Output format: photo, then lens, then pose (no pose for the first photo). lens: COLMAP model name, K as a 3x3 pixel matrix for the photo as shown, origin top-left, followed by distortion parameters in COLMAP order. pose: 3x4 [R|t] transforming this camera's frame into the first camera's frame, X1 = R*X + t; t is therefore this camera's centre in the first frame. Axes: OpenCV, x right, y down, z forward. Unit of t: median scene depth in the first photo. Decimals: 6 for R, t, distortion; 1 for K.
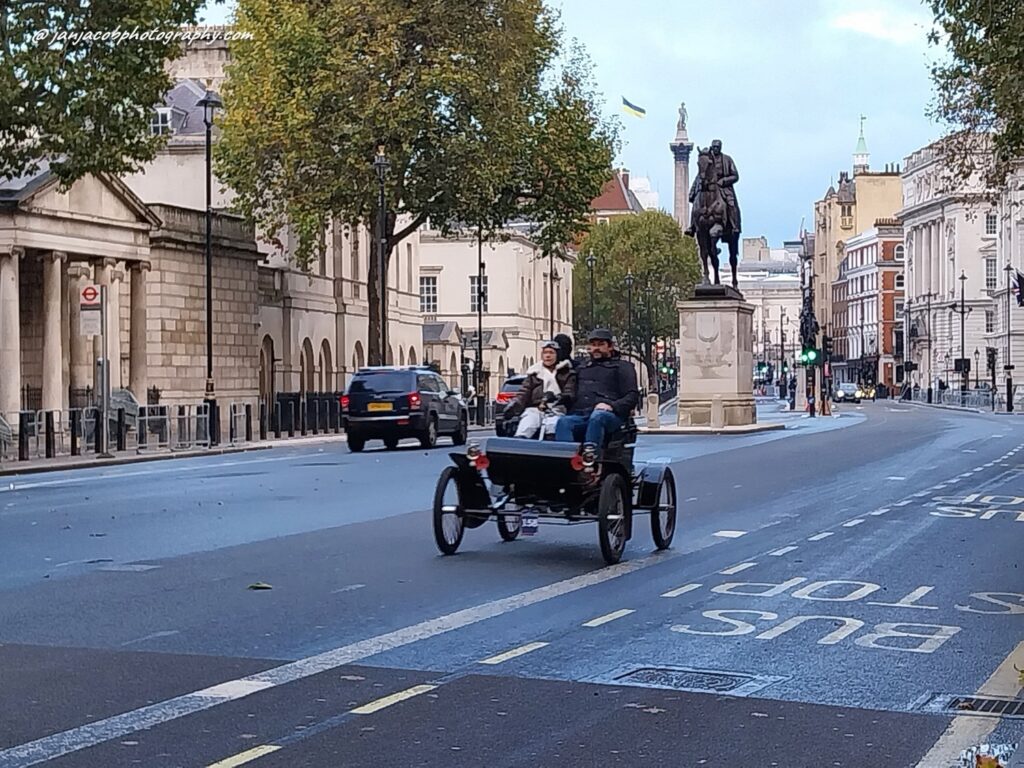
lens RADIAL K [[2339.6, 0, 504.1], [0, 2339.6, 385.0], [0, 0, 1]] dist [0.339810, -1.808752]
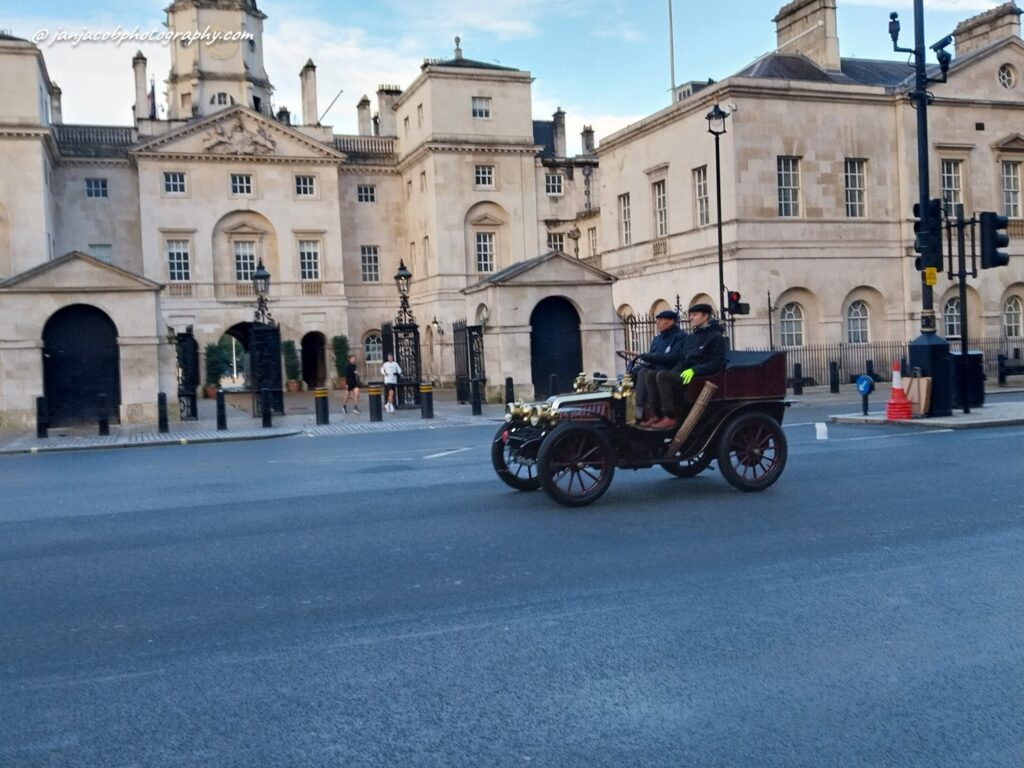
lens RADIAL K [[987.9, 0, 512.0], [0, 987.9, 384.0], [0, 0, 1]] dist [0.020402, -0.012826]
pose [[0.494390, 0.013113, -0.869141, 0.139986], [0.040061, 0.998480, 0.037853, -0.000189], [0.868317, -0.053533, 0.493113, 0.587190]]
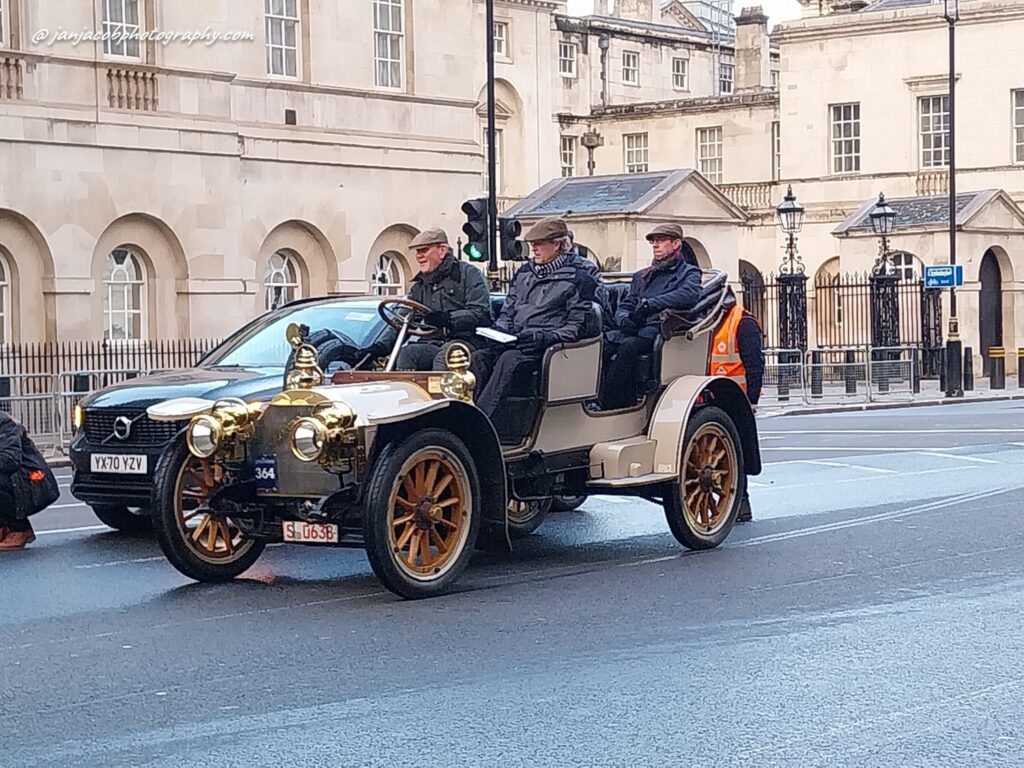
lens RADIAL K [[2339.6, 0, 504.1], [0, 2339.6, 385.0], [0, 0, 1]] dist [0.339810, -1.808752]
pose [[0.873578, 0.005853, -0.486650, 0.098509], [0.011734, 0.999384, 0.033084, -0.000962], [0.486543, -0.034612, 0.872971, 0.358766]]
